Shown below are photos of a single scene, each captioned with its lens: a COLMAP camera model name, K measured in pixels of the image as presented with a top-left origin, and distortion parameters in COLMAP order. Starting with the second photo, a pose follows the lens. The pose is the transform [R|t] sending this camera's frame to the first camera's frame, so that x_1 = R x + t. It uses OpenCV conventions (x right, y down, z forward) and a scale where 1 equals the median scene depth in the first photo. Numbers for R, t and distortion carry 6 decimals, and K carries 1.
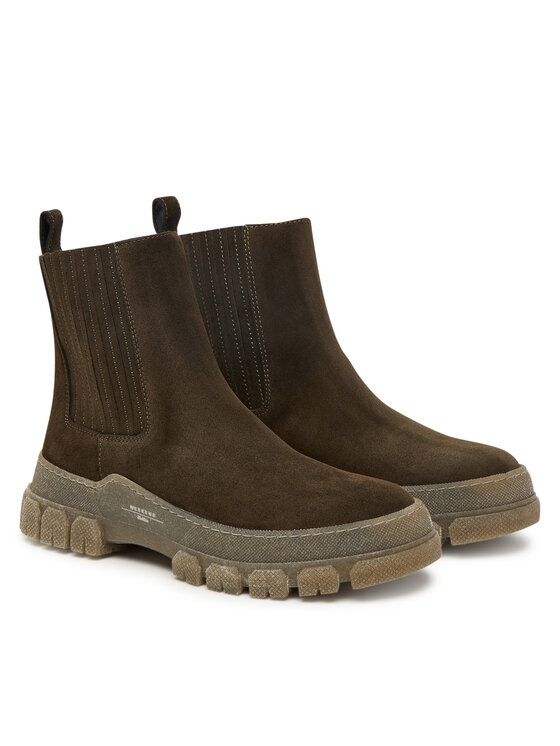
lens RADIAL K [[1548.9, 0, 280.0], [0, 1548.9, 373.0], [0, 0, 1]] dist [0.316011, 0.007511]
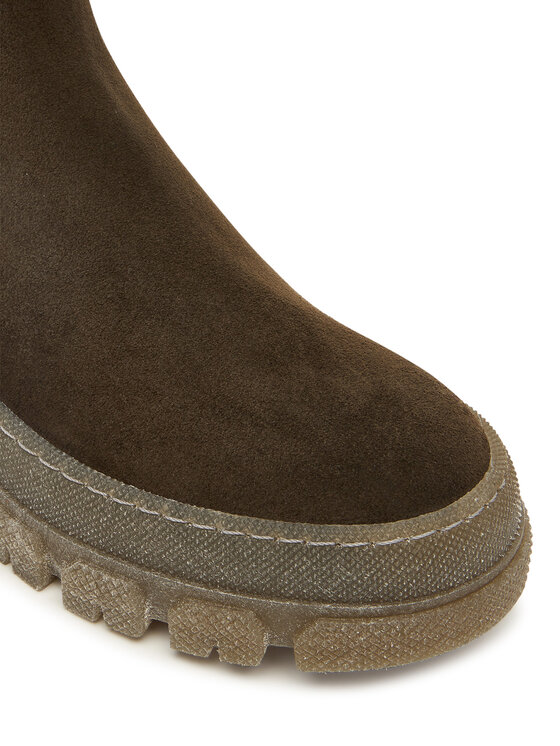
lens RADIAL K [[1620.6, 0, 280.0], [0, 1620.6, 373.0], [0, 0, 1]] dist [-0.036951, -0.239176]
pose [[0.988048, 0.153986, 0.007076, 0.025489], [-0.148381, 0.937640, 0.314346, -0.061717], [0.041770, -0.311639, 0.949282, 0.581778]]
